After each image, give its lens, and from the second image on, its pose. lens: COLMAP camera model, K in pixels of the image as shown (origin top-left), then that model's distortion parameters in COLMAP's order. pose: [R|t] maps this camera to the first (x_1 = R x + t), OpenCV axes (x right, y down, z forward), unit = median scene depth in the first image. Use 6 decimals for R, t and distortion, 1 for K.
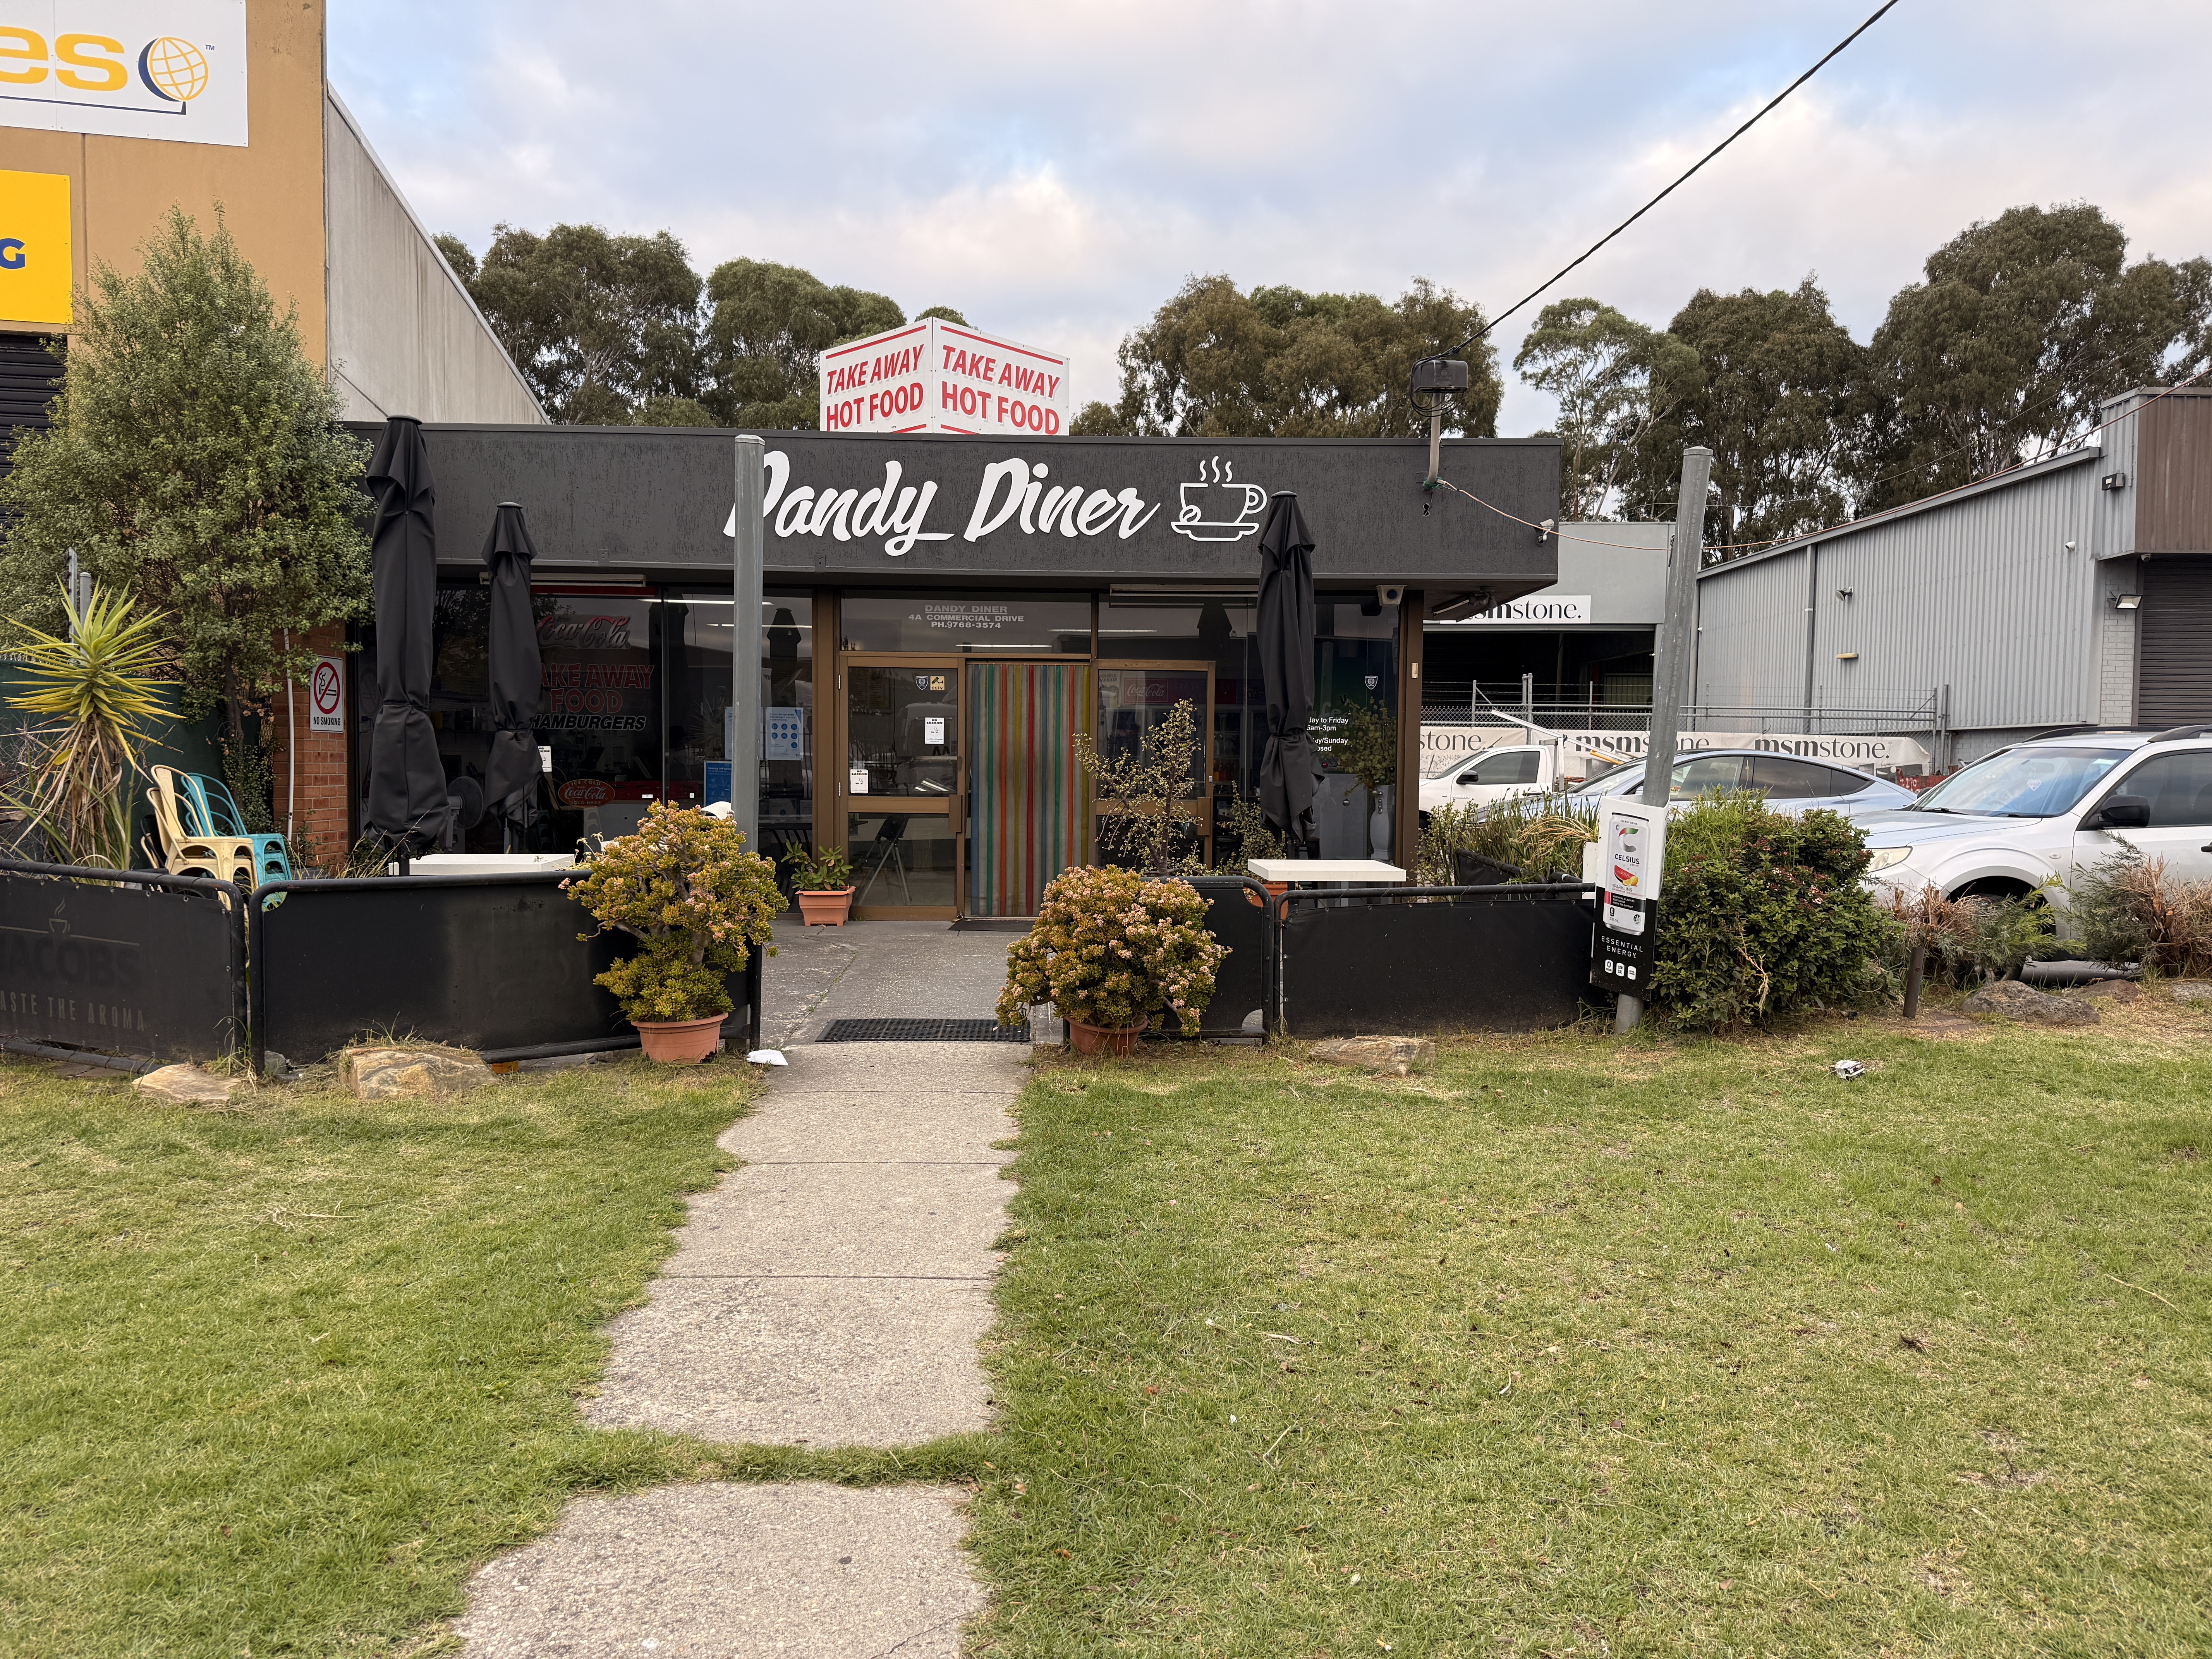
lens RADIAL K [[1524.9, 0, 1107.3], [0, 1524.9, 869.9], [0, 0, 1]] dist [0.053555, -0.081513]
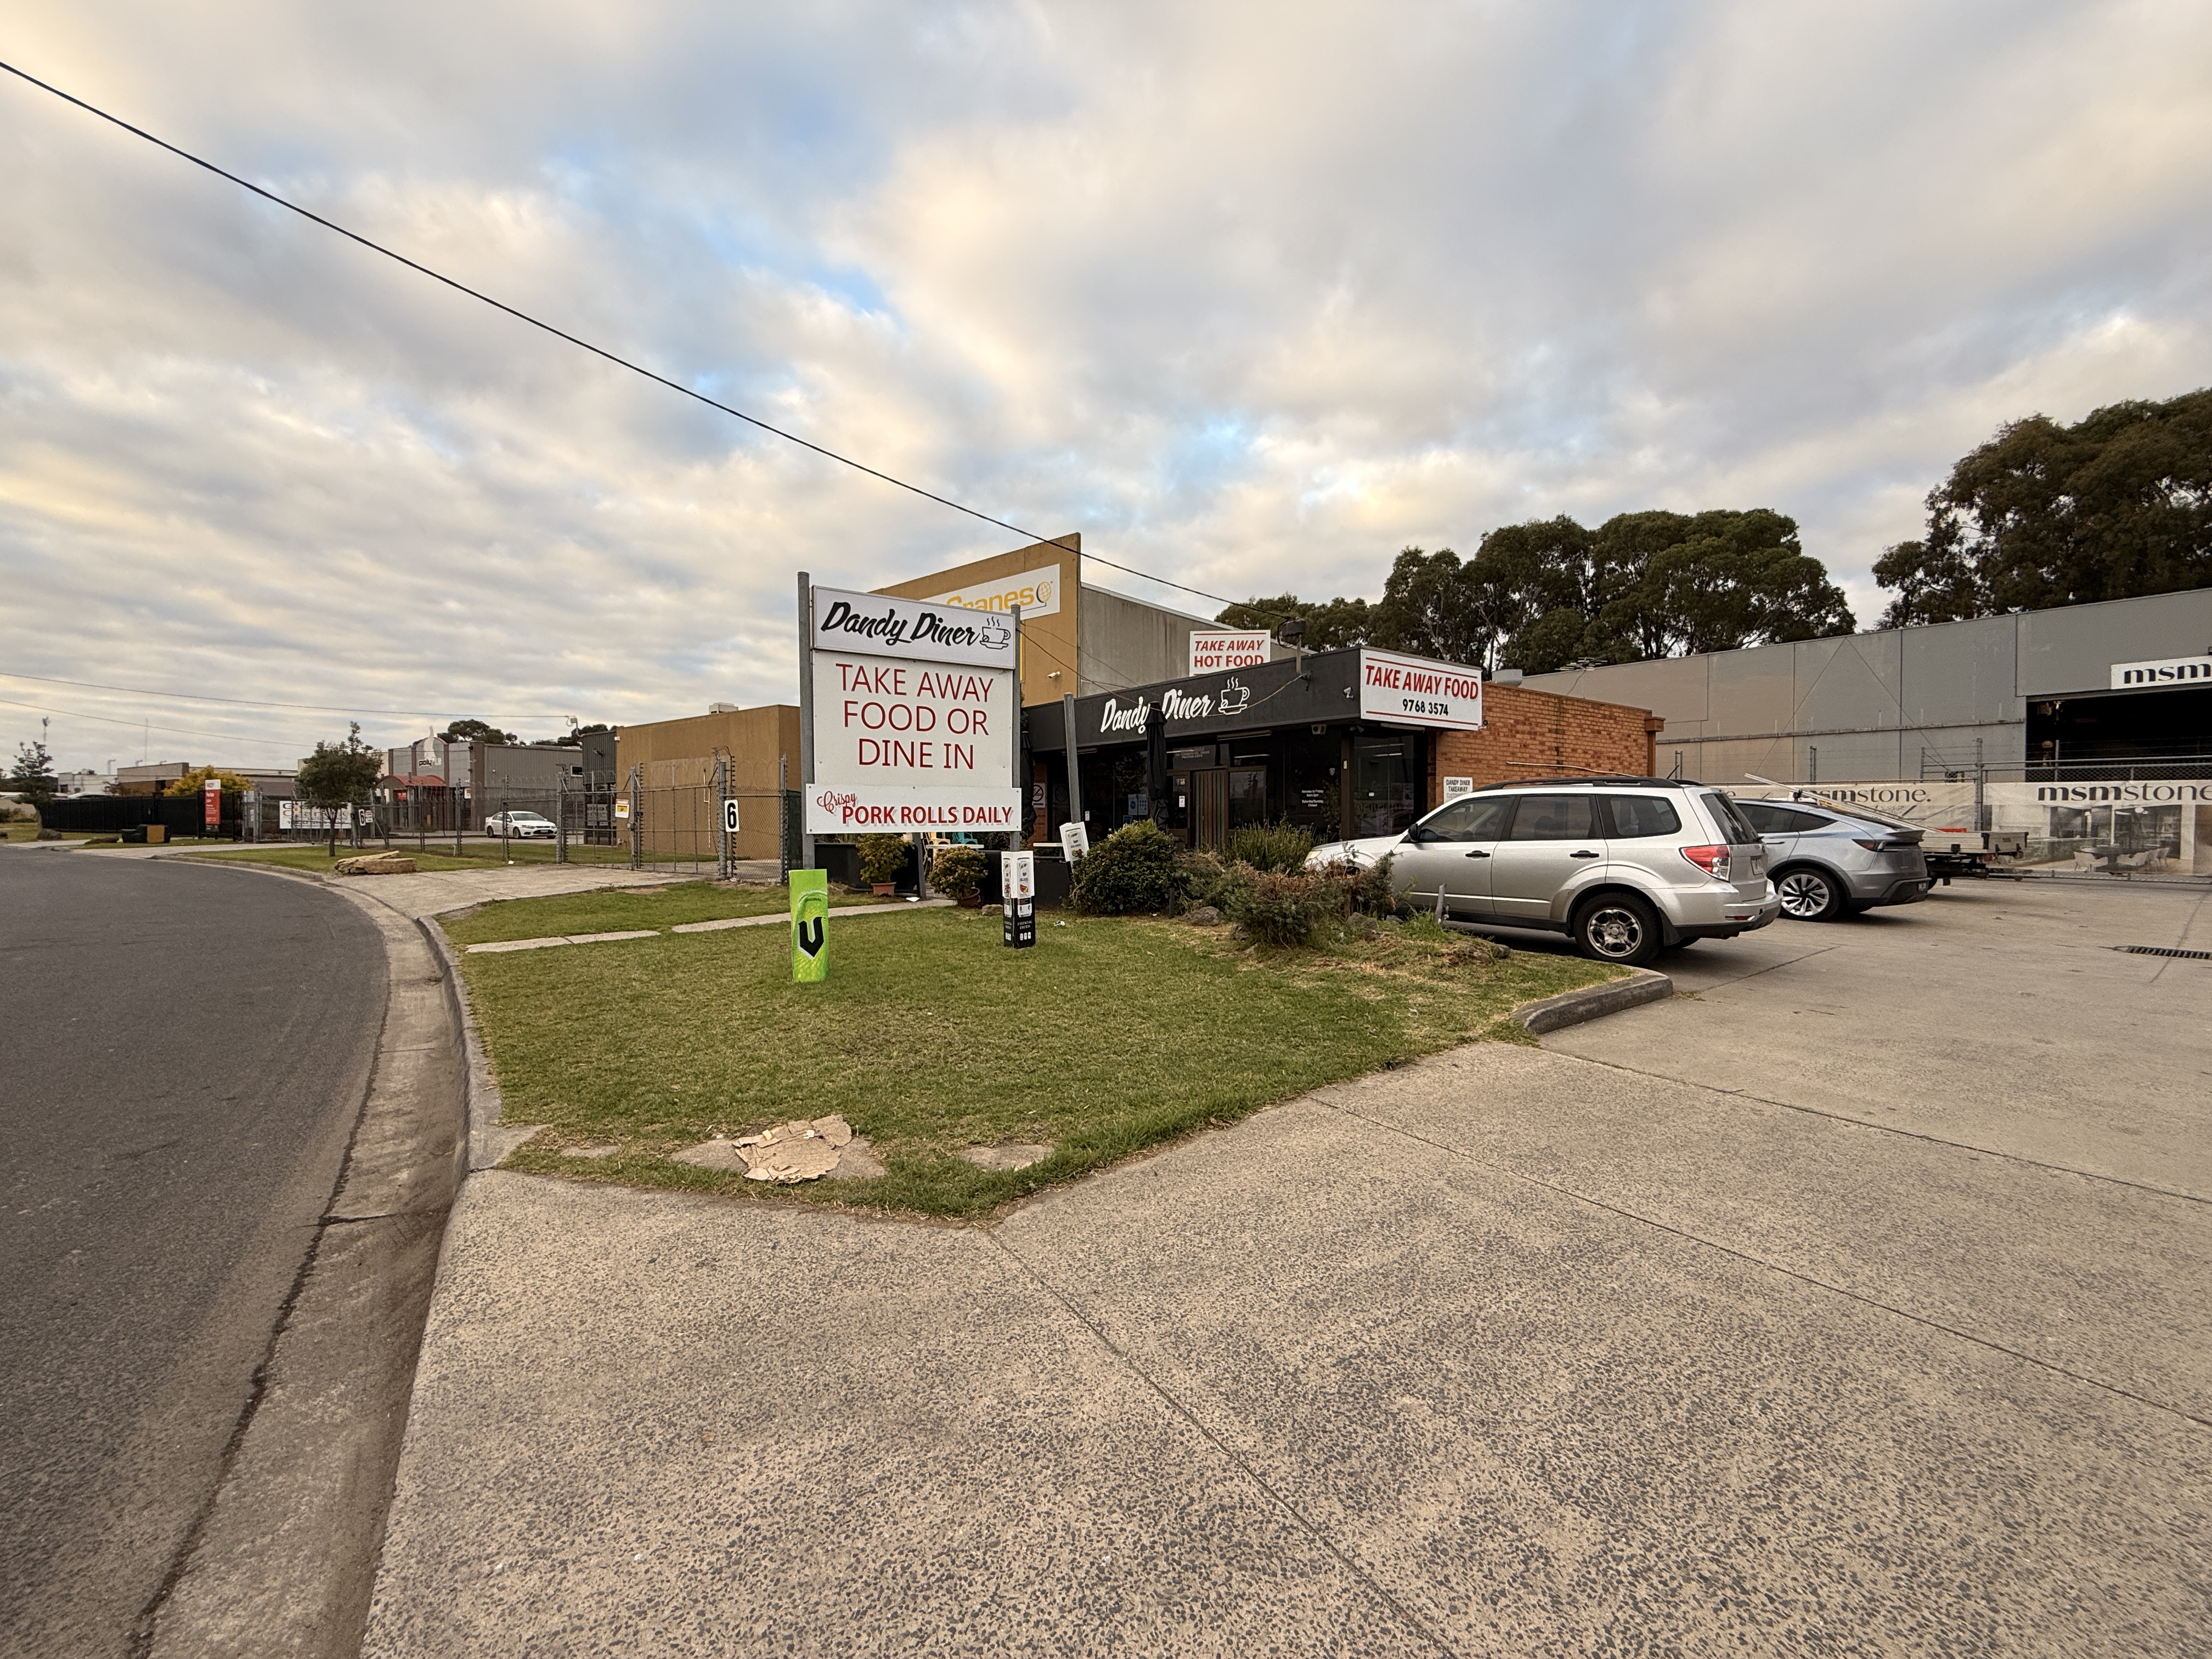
lens RADIAL K [[881.2, 0, 1102.6], [0, 881.2, 827.9], [0, 0, 1]] dist [0.000046, -0.000072]
pose [[0.596450, -0.002105, -0.802647, 0.938115], [-0.049301, 0.998012, -0.039253, 0.009829], [0.801134, 0.062984, 0.595161, 0.081076]]
